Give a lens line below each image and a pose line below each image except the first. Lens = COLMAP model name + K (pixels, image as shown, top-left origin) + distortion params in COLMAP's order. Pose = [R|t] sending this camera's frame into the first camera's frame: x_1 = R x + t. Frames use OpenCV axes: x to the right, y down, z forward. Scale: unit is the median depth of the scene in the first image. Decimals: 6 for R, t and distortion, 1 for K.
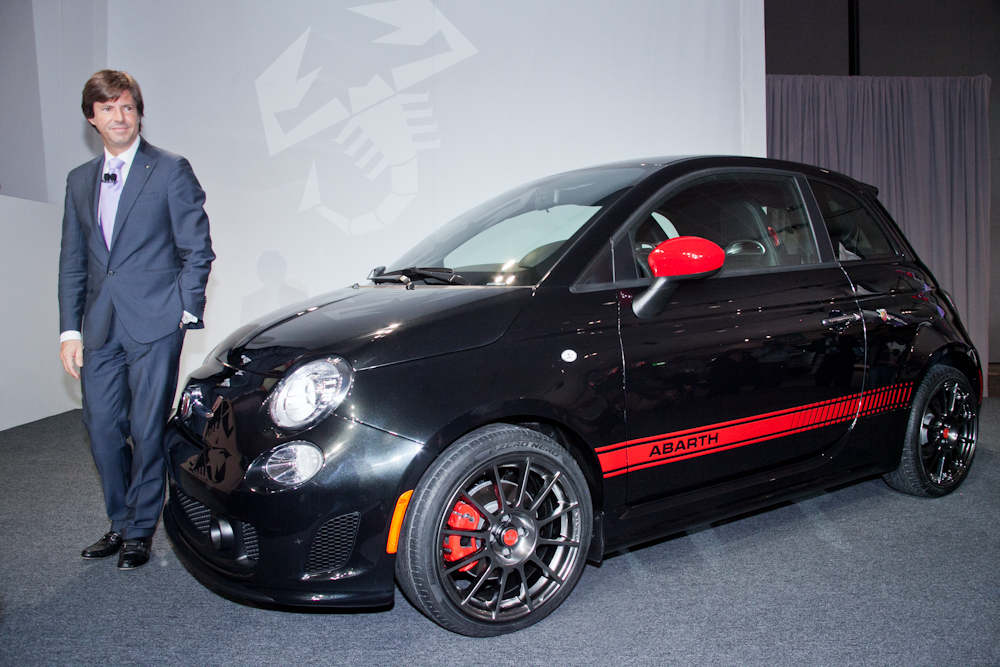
lens RADIAL K [[779.0, 0, 500.0], [0, 779.0, 333.5], [0, 0, 1]] dist [-0.152670, 0.110181]
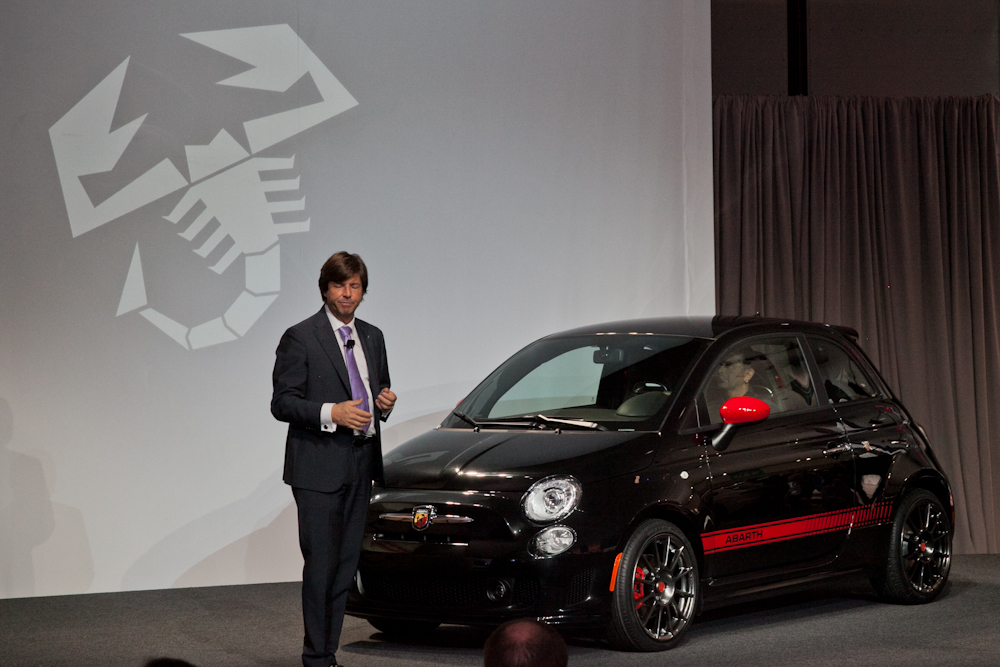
lens RADIAL K [[2486.6, 0, 526.7], [0, 2486.6, 314.7], [0, 0, 1]] dist [0.480522, -0.048763]
pose [[0.941200, -0.001067, 0.337850, -1.232782], [0.028118, 0.996773, -0.075184, 0.048445], [-0.336679, 0.080262, 0.938192, -2.359618]]
